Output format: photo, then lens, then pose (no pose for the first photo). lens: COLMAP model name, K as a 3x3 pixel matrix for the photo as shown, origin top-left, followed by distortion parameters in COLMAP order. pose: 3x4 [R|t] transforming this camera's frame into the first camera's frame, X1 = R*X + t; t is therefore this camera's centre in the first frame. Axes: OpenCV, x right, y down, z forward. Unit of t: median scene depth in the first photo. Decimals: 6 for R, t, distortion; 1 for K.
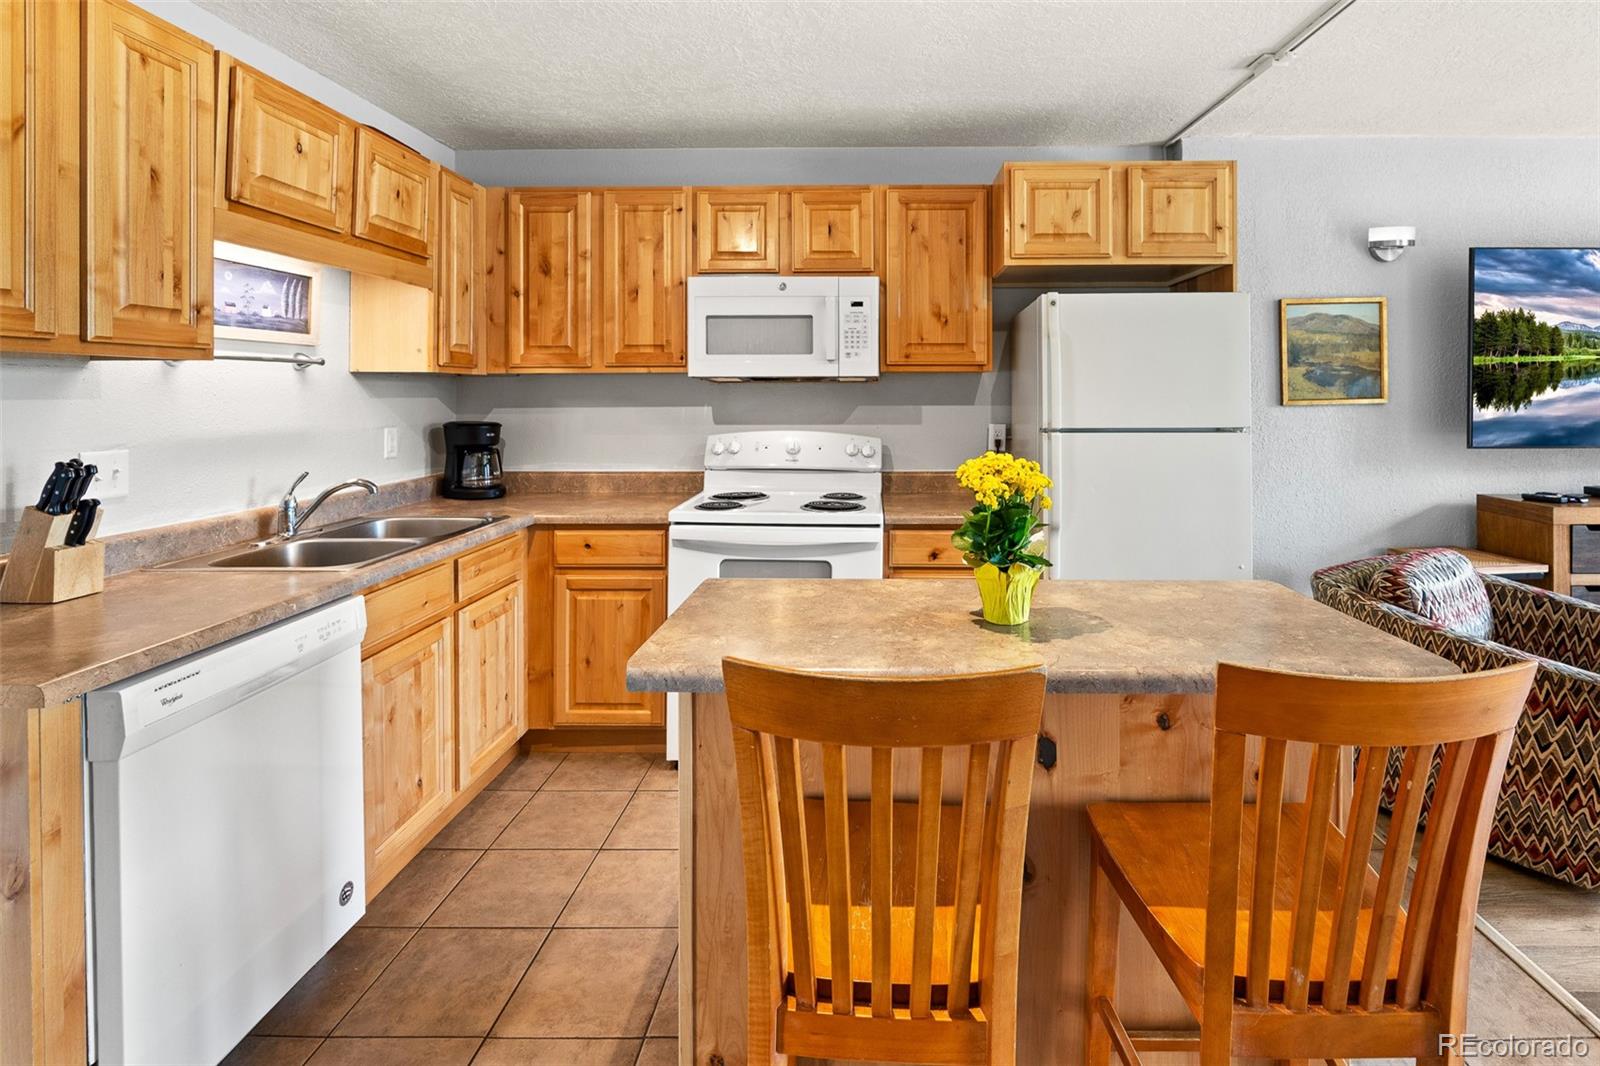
lens RADIAL K [[767.7, 0, 878.2], [0, 767.7, 395.3], [0, 0, 1]] dist [-0.005749, -0.000259]
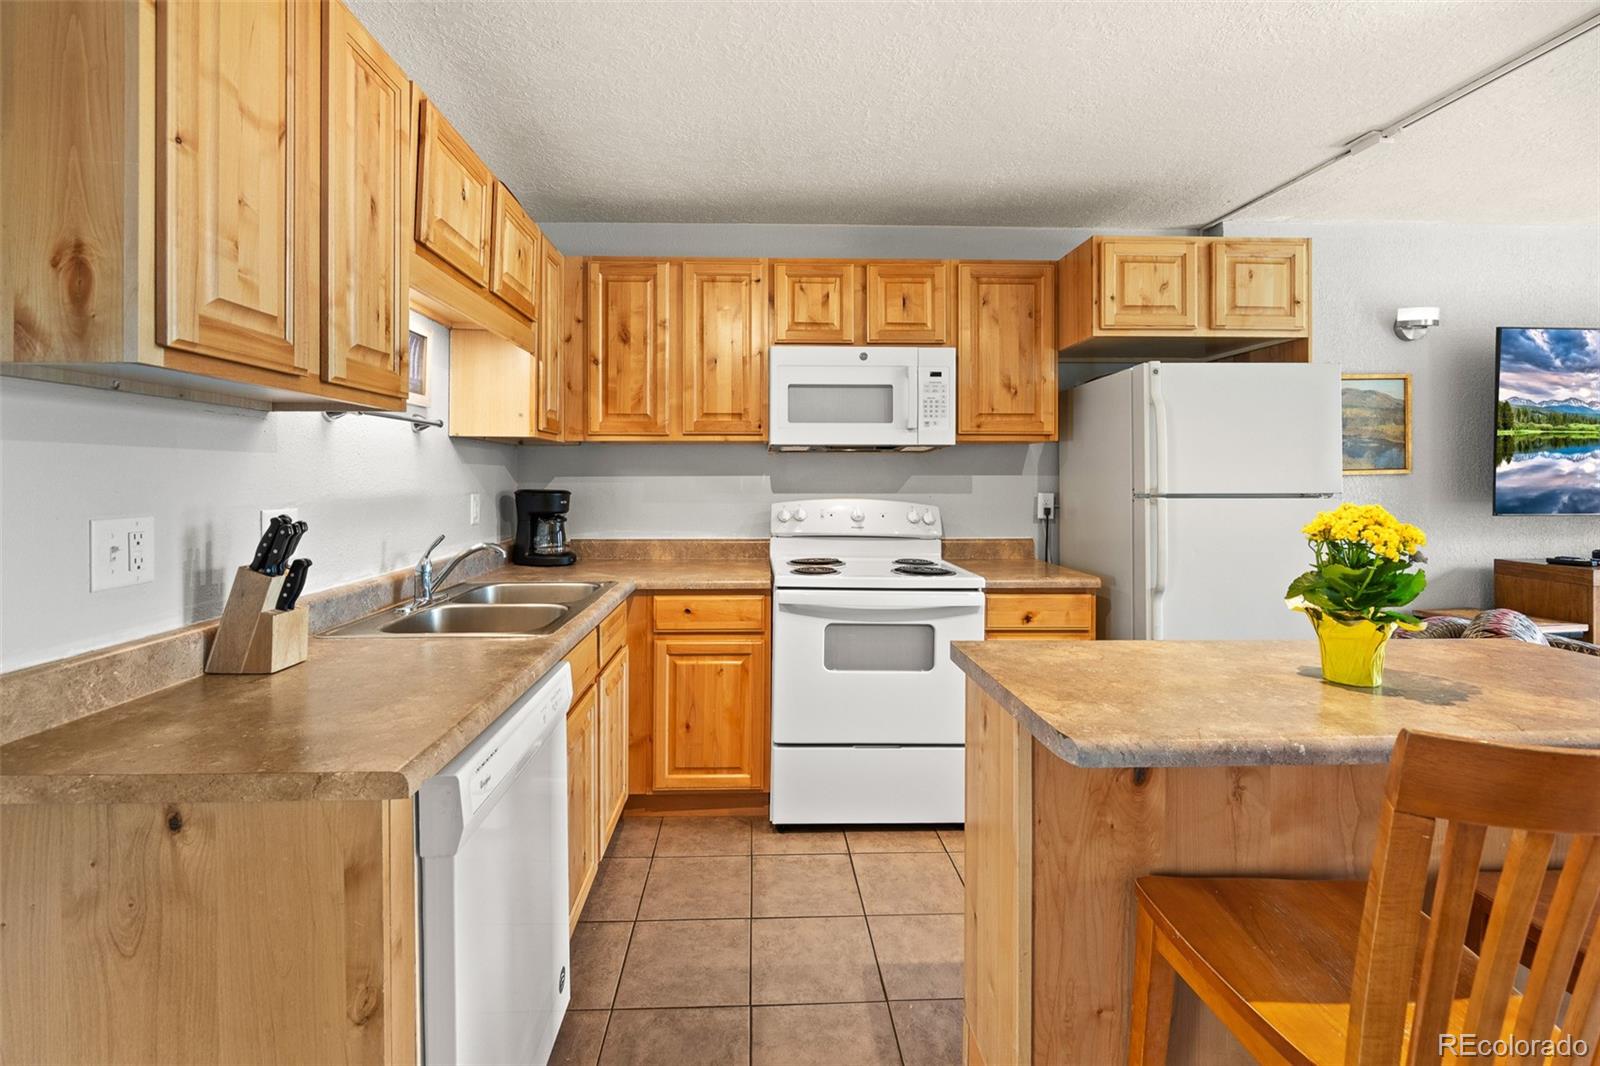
lens RADIAL K [[691.9, 0, 778.5], [0, 691.9, 478.3], [0, 0, 1]] dist [-0.006520, -0.000470]
pose [[0.999336, 0.002350, 0.036368, -0.287622], [-0.002334, 0.999997, -0.000465, 0.022473], [-0.036369, 0.000380, 0.999338, 0.089408]]
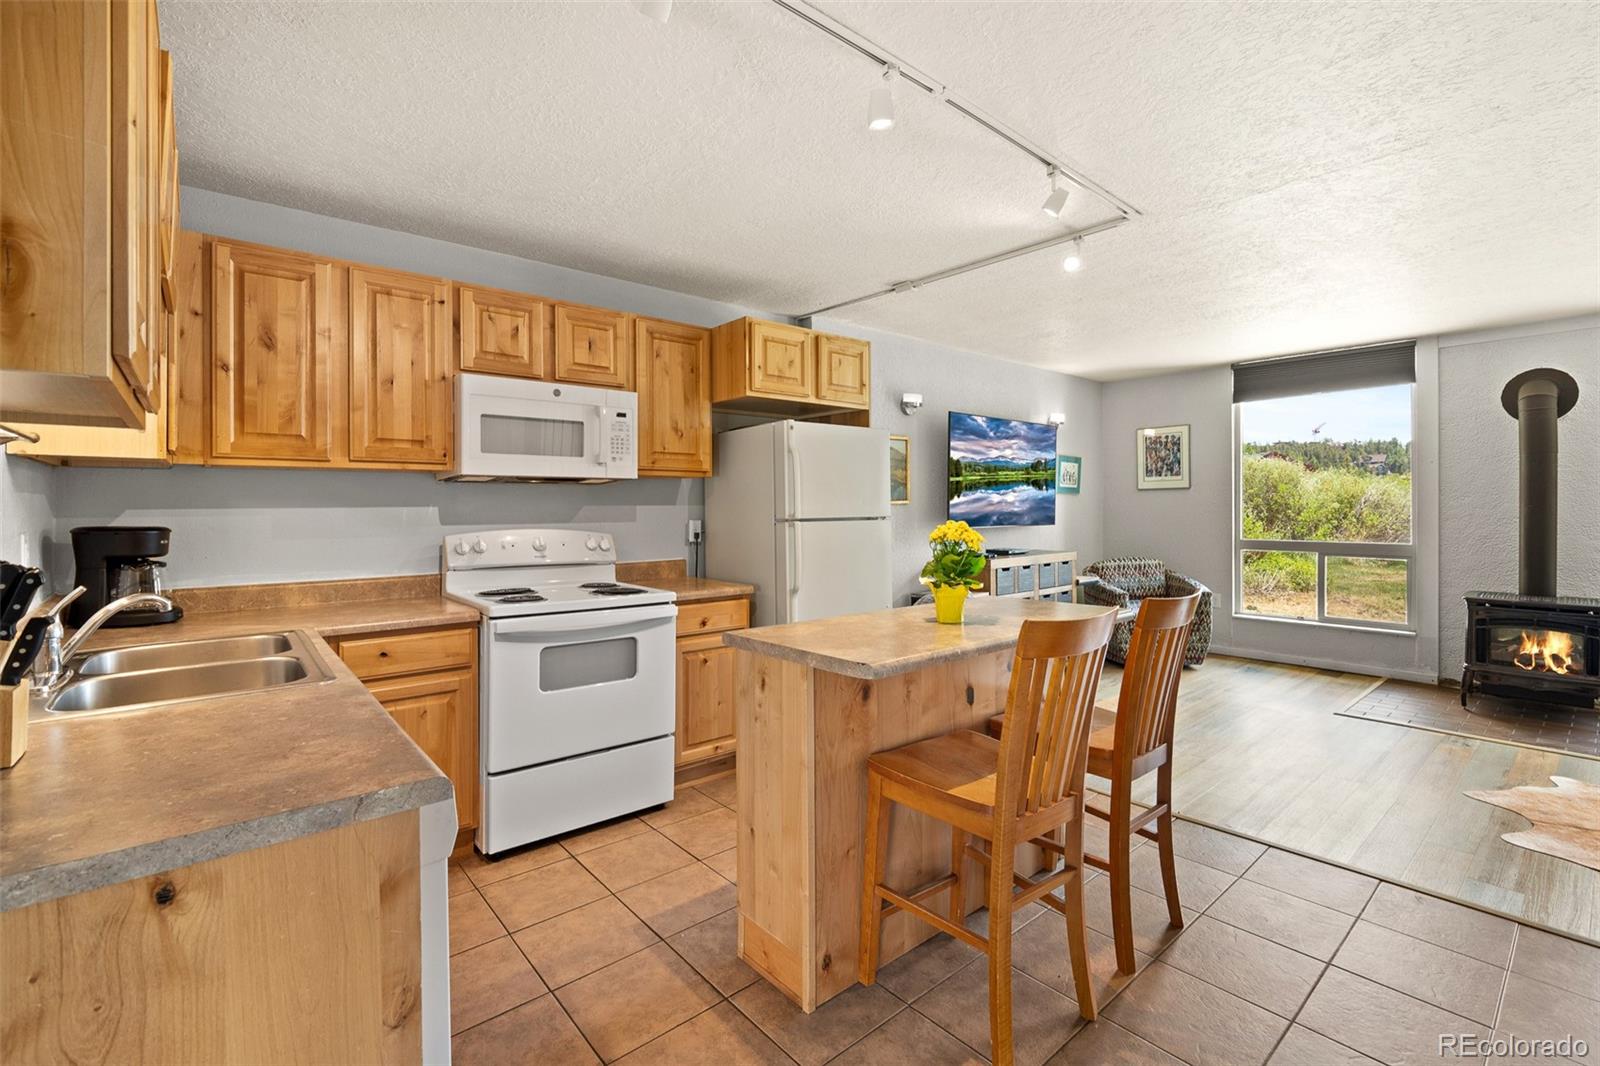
lens RADIAL K [[709.9, 0, 811.3], [0, 709.9, 508.9], [0, 0, 1]] dist [-0.003976, -0.000900]
pose [[0.752316, -0.004316, 0.658788, -0.543497], [0.004825, 0.999988, 0.001042, 0.022726], [-0.658784, 0.002394, 0.752328, 0.019525]]
